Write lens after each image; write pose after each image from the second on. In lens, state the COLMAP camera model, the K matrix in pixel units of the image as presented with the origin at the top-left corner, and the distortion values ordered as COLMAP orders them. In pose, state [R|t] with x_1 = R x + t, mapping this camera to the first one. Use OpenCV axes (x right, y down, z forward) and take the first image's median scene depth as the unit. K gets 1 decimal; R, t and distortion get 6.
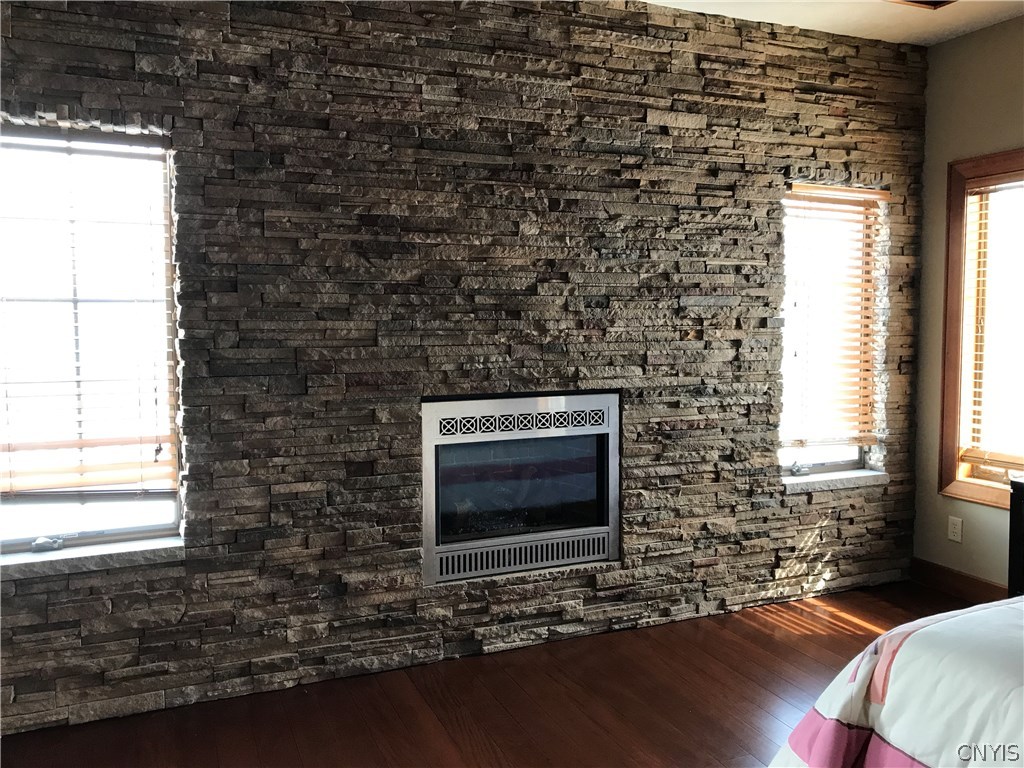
lens RADIAL K [[835.6, 0, 512.8], [0, 835.6, 386.4], [0, 0, 1]] dist [0.024546, -0.026959]
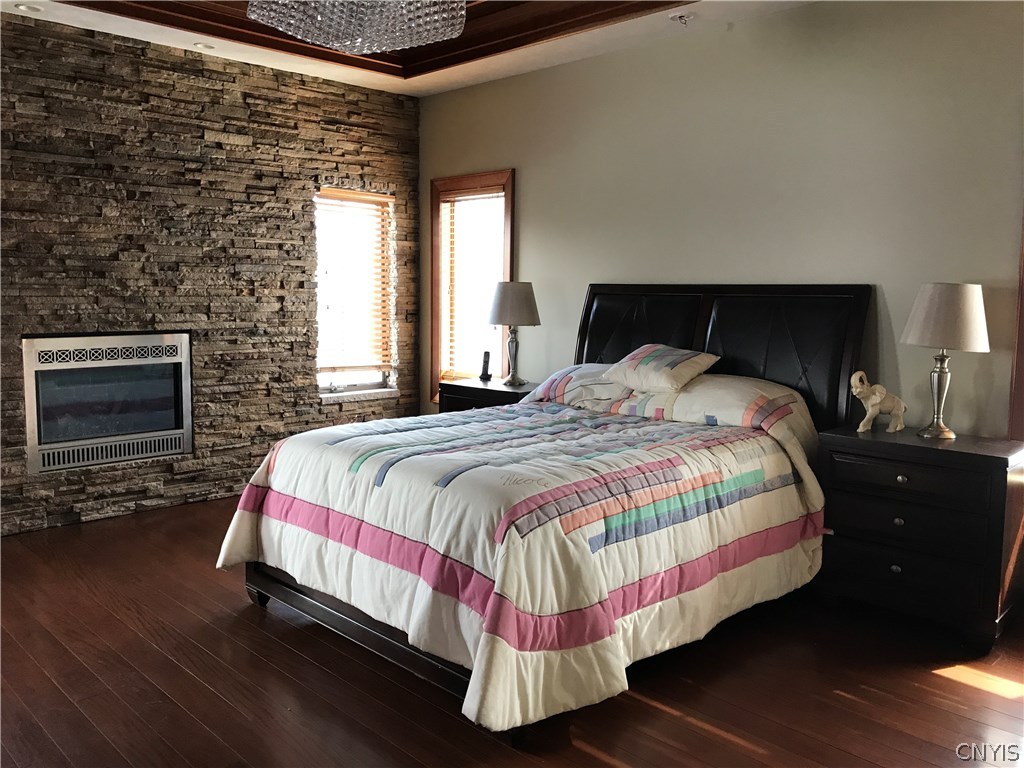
lens RADIAL K [[835.6, 0, 513.4], [0, 835.6, 376.0], [0, 0, 1]] dist [0.024546, -0.026959]
pose [[0.931657, -0.023727, 0.362564, 0.122232], [0.015012, 0.999527, 0.026836, 0.049926], [-0.363029, -0.019559, 0.931572, -0.494919]]
